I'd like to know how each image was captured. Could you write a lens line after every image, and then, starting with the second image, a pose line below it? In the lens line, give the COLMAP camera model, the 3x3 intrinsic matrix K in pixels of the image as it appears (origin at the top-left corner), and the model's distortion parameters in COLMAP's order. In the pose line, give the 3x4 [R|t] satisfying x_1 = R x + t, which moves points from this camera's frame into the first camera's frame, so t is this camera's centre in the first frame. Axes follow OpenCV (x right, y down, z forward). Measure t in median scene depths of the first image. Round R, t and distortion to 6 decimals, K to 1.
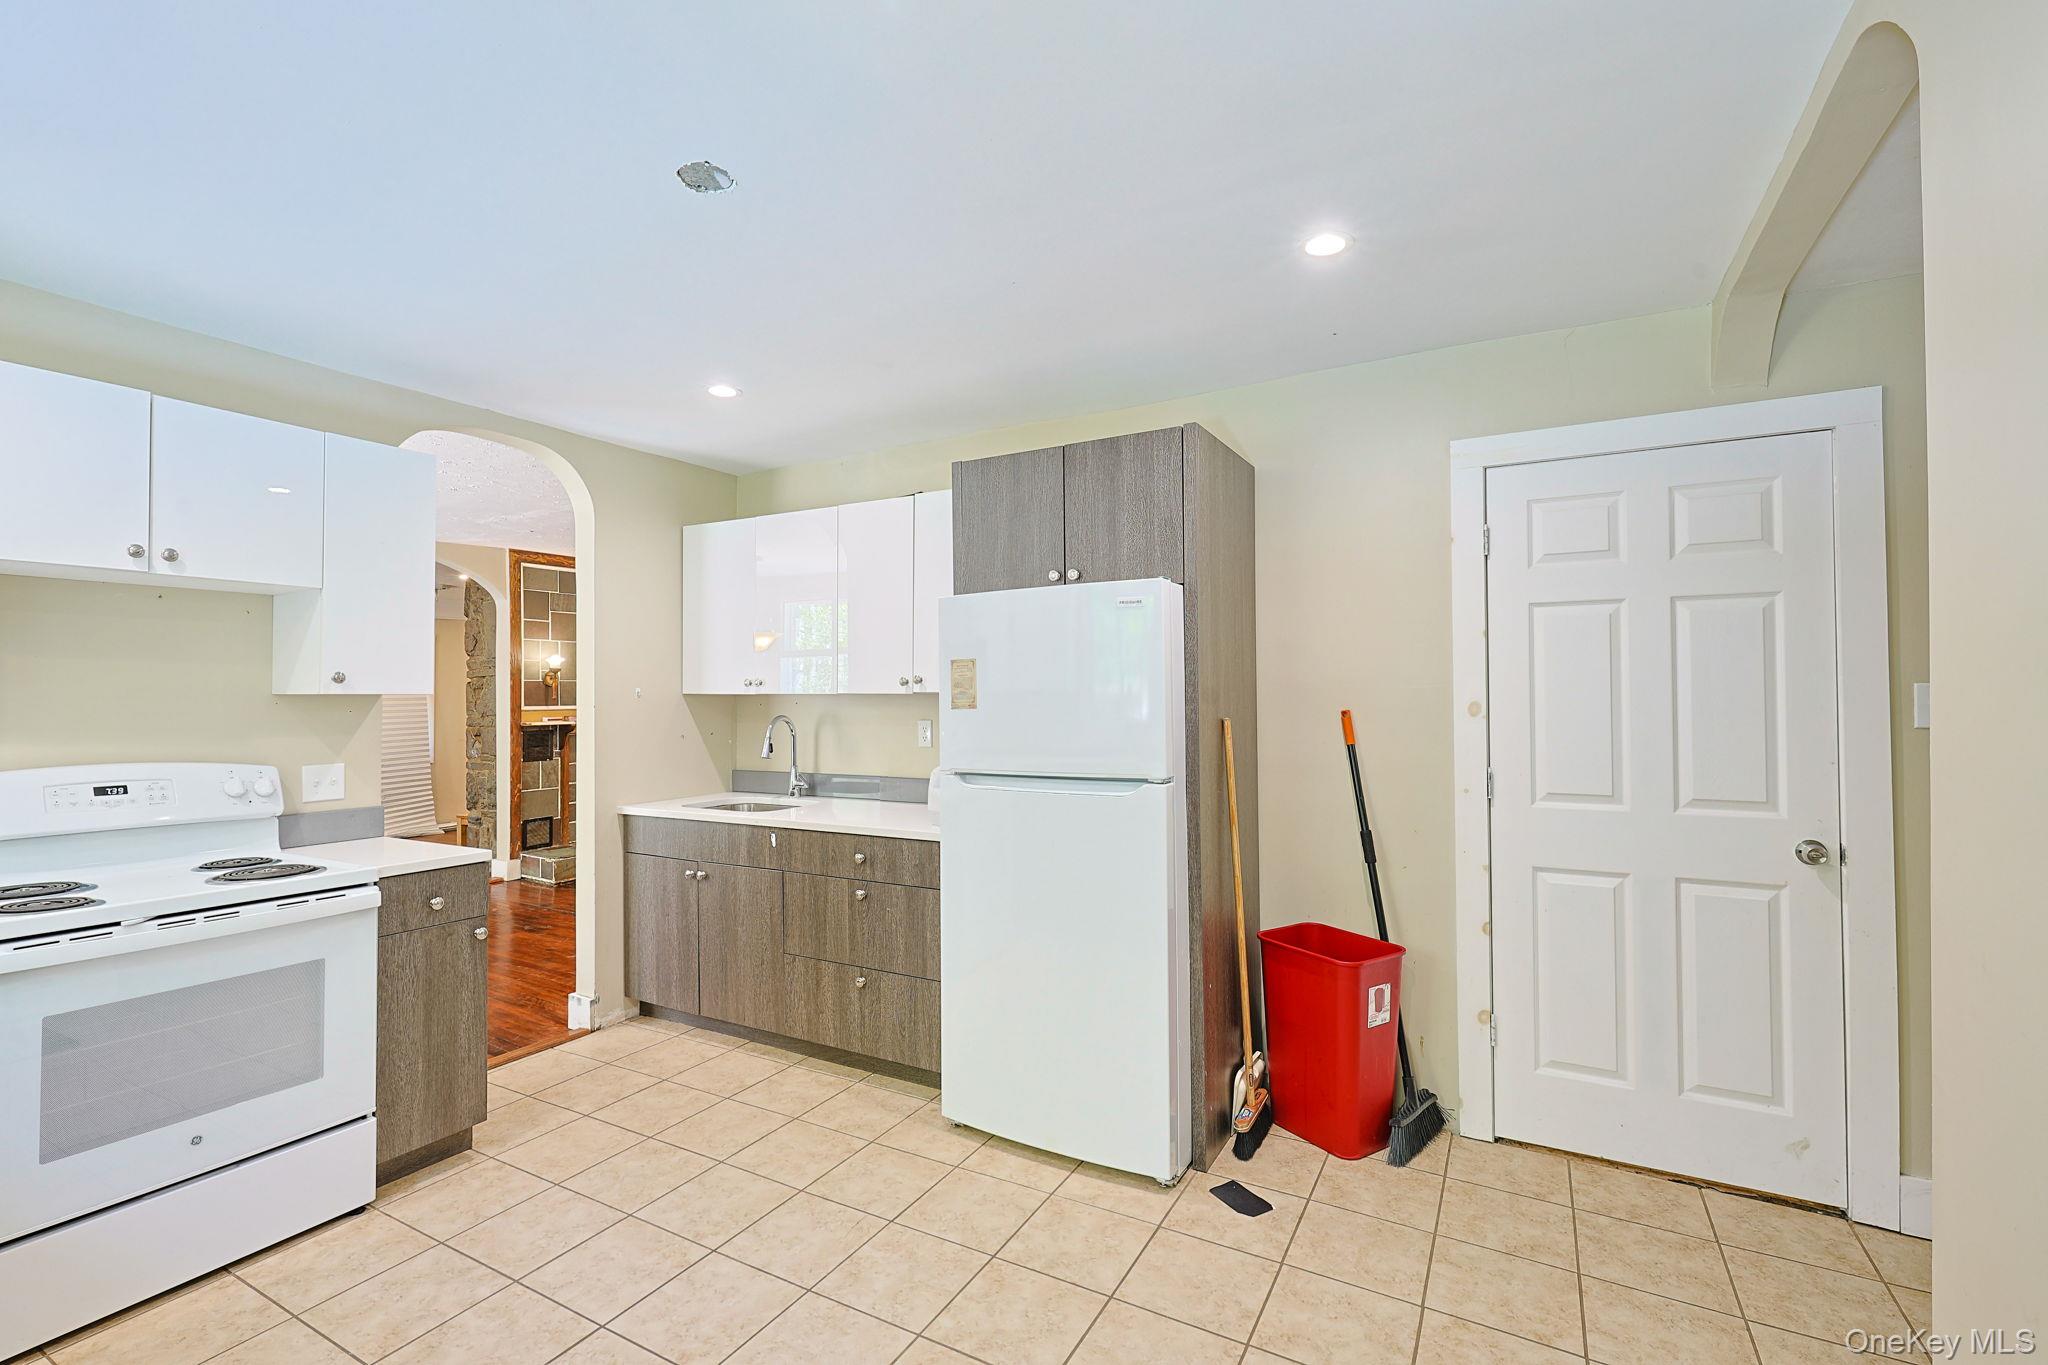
lens RADIAL K [[907.0, 0, 1020.4], [0, 907.0, 683.8], [0, 0, 1]] dist [-0.001107, 0.000219]
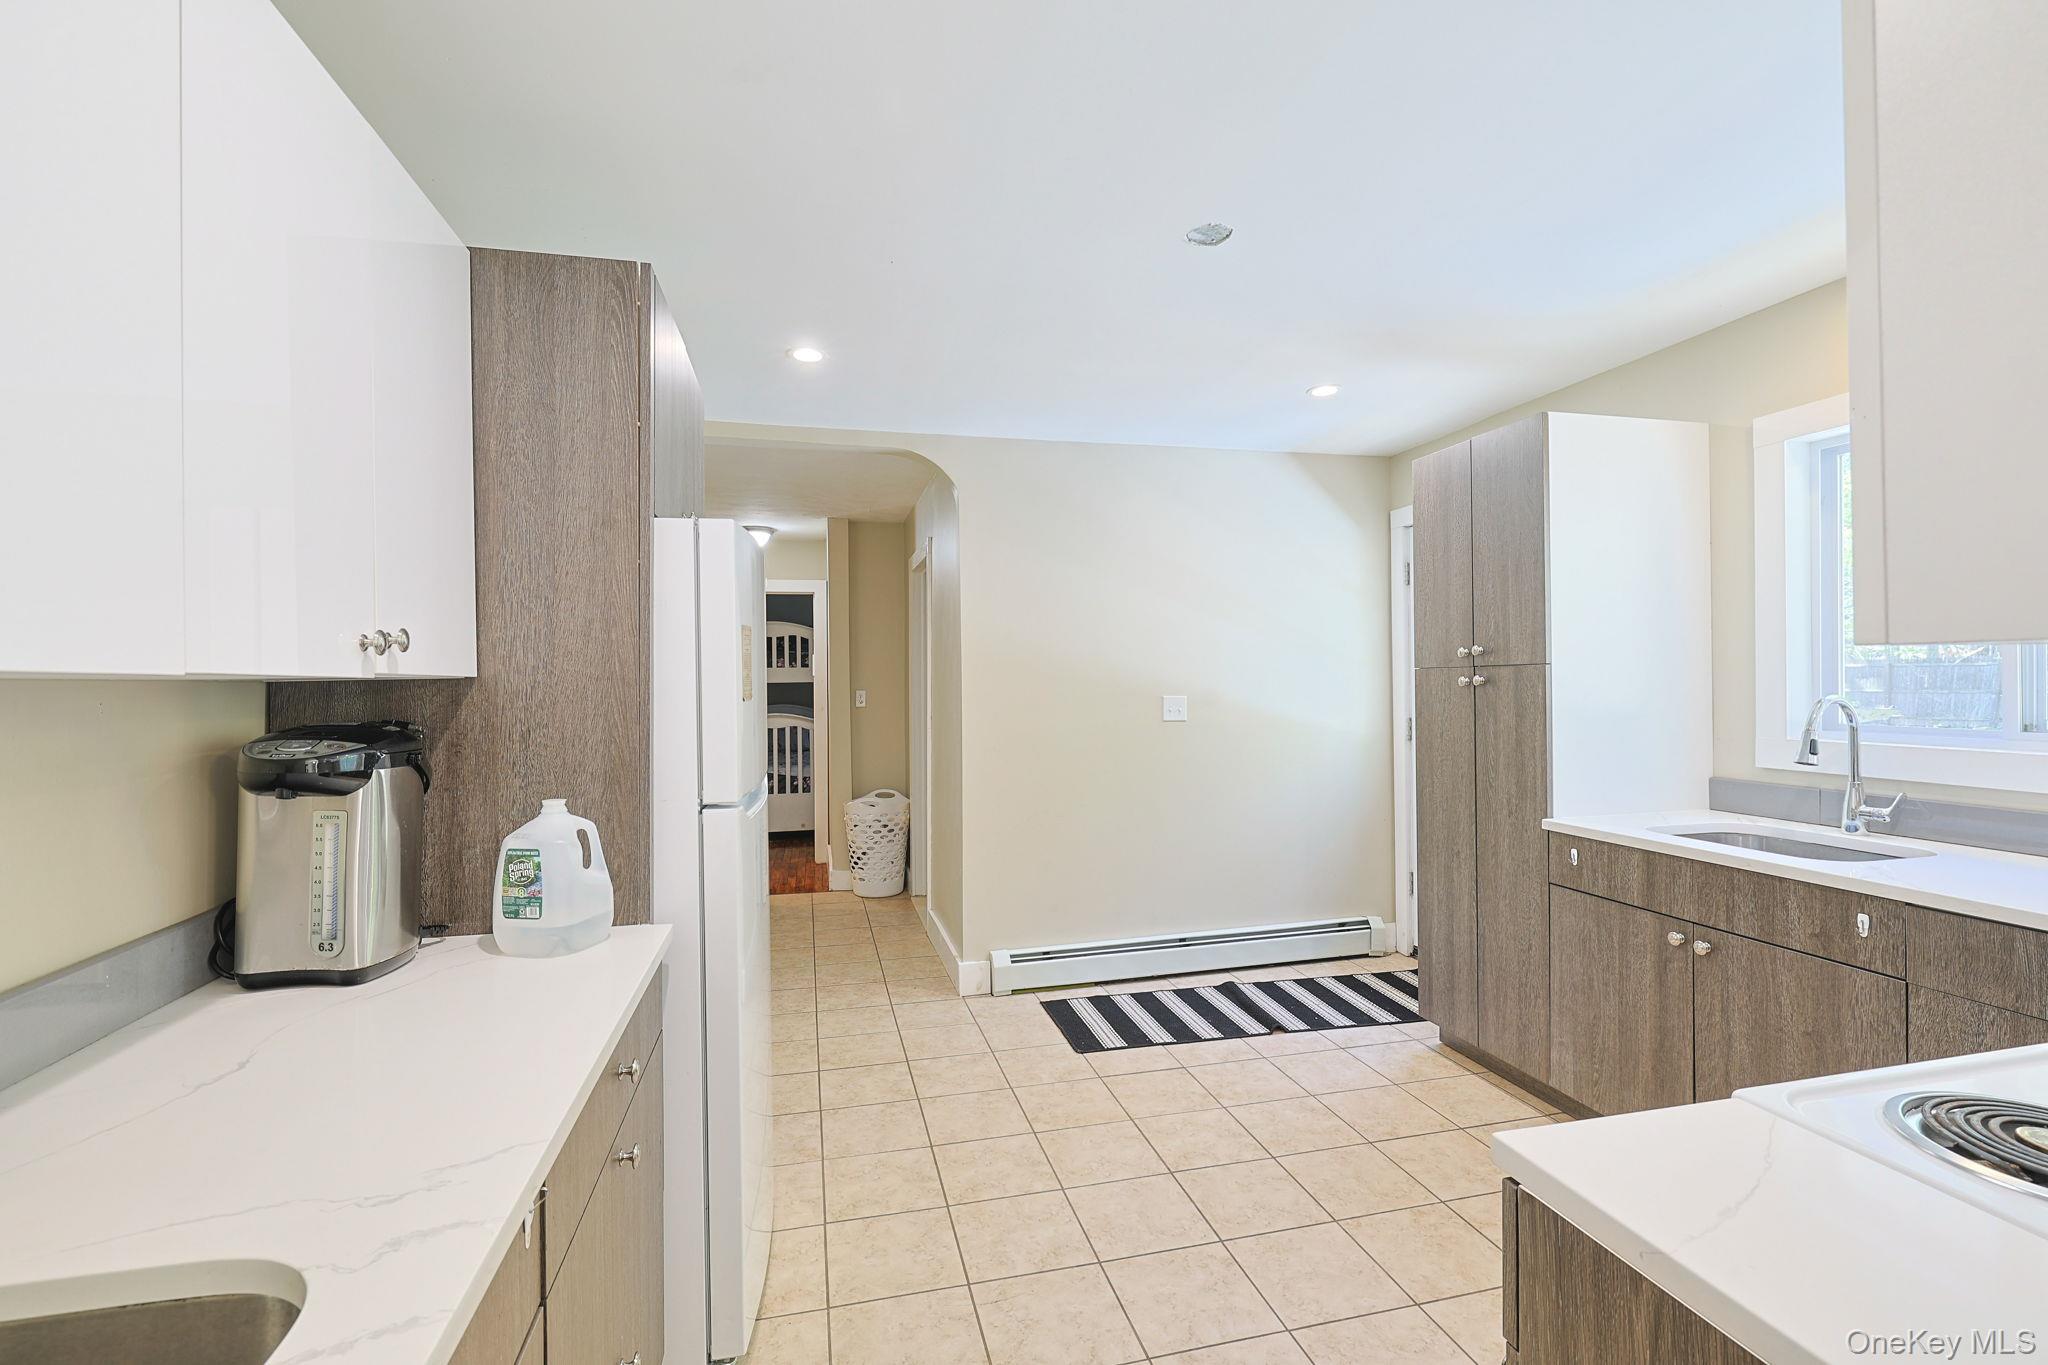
lens RADIAL K [[907.0, 0, 1020.4], [0, 907.0, 683.8], [0, 0, 1]] dist [-0.001107, 0.000219]
pose [[-0.676246, 0.008632, 0.736625, -0.784192], [0.005086, 0.999962, -0.007048, 0.024031], [-0.736658, -0.001020, -0.676265, 1.483679]]
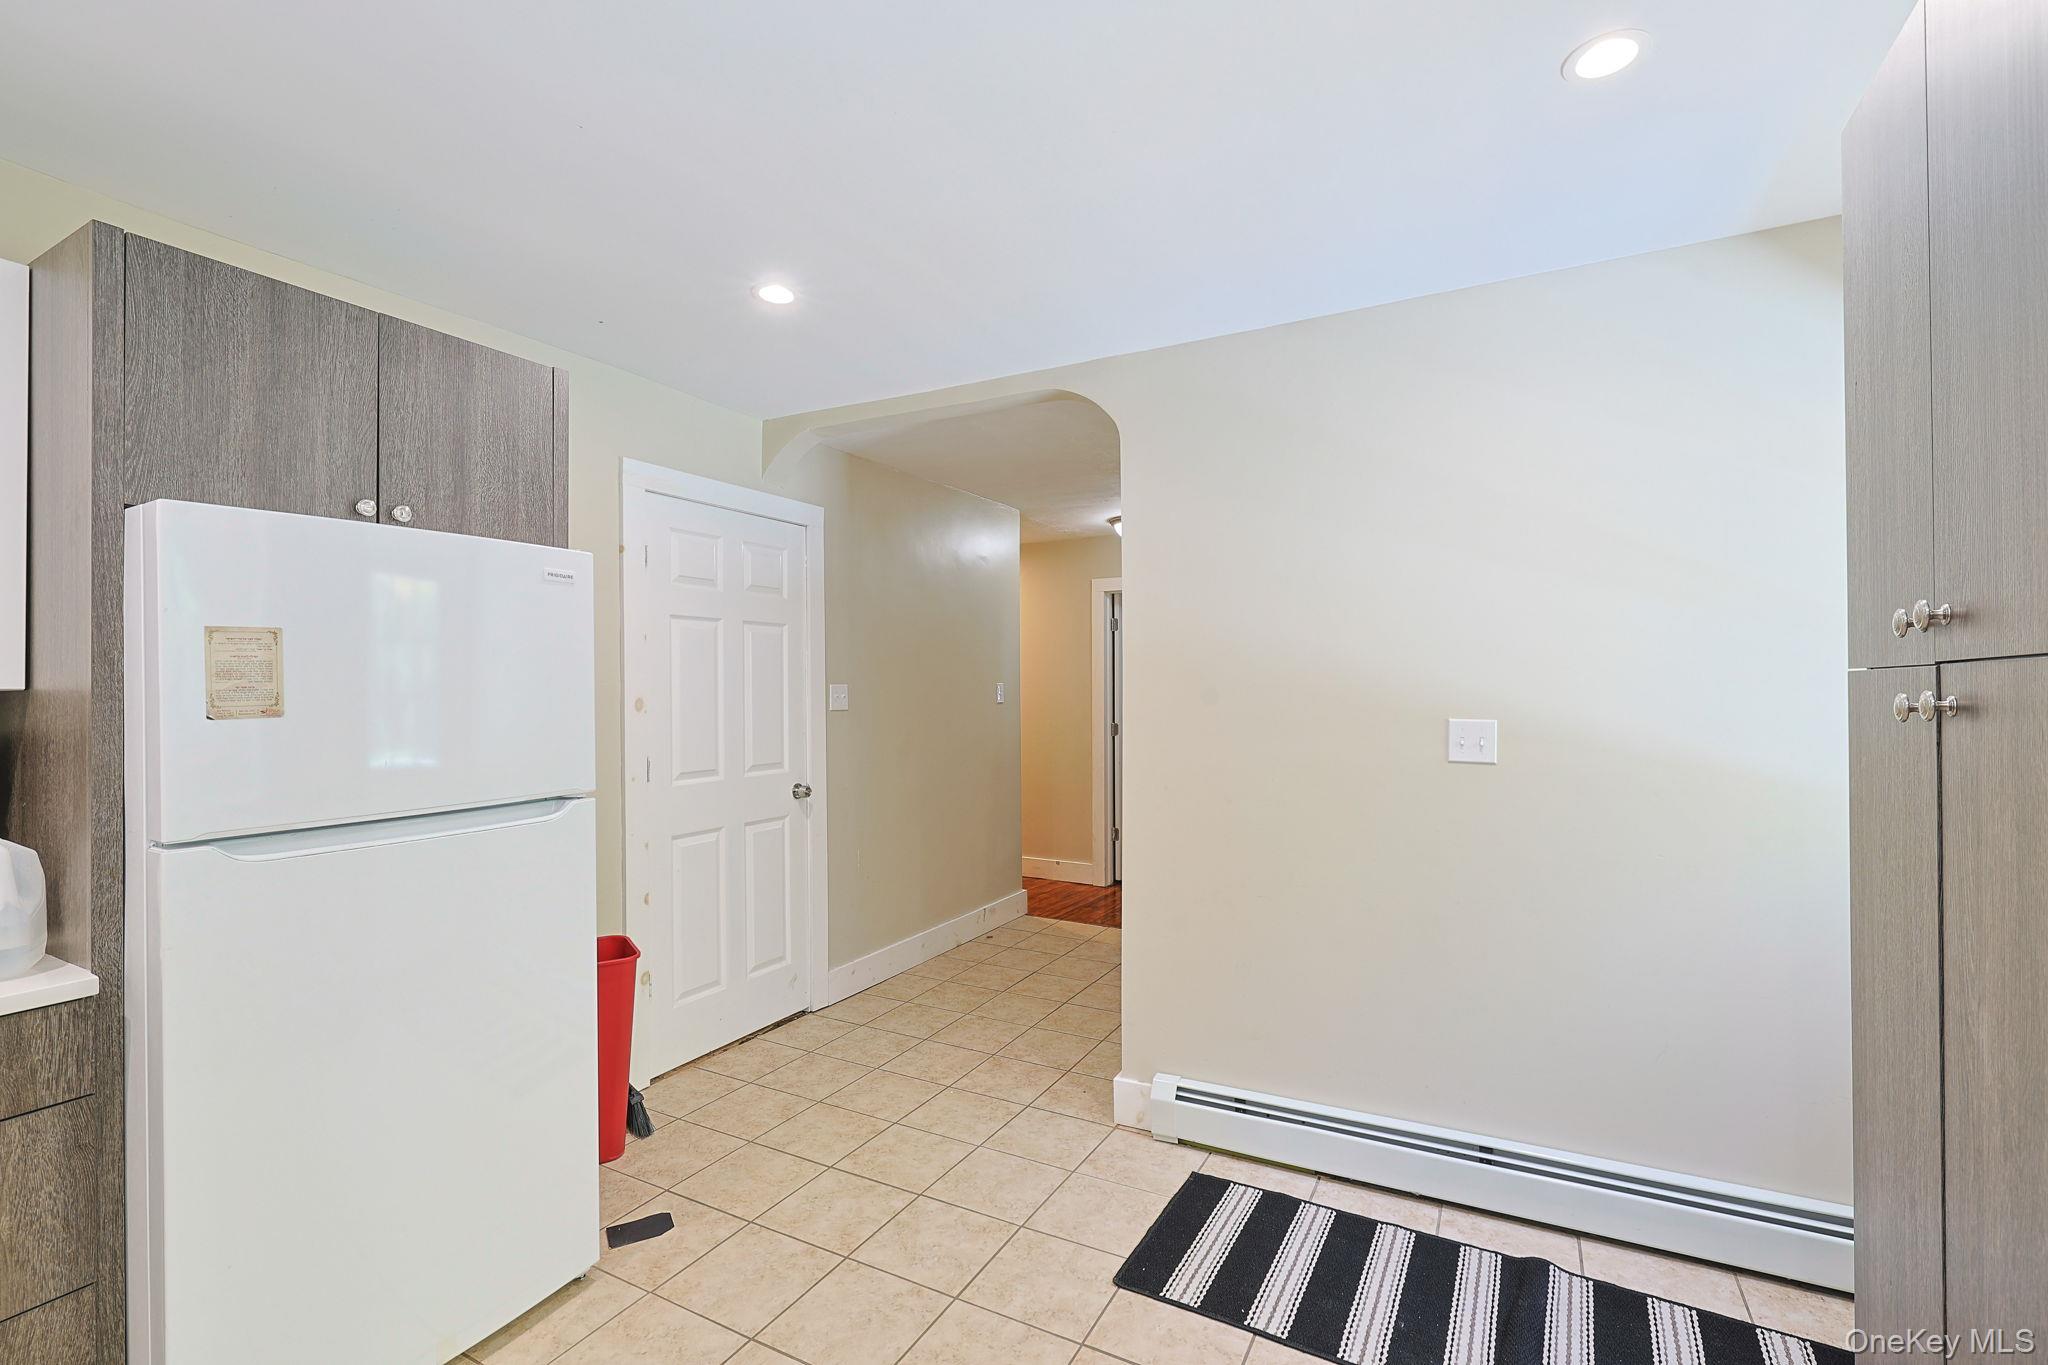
lens RADIAL K [[907.0, 0, 1020.4], [0, 907.0, 683.8], [0, 0, 1]] dist [-0.001107, 0.000219]
pose [[-0.012675, 0.009196, 0.999877, -0.698779], [-0.006698, 0.999934, -0.009282, 0.010400], [-0.999897, -0.006814, -0.012613, 0.617212]]
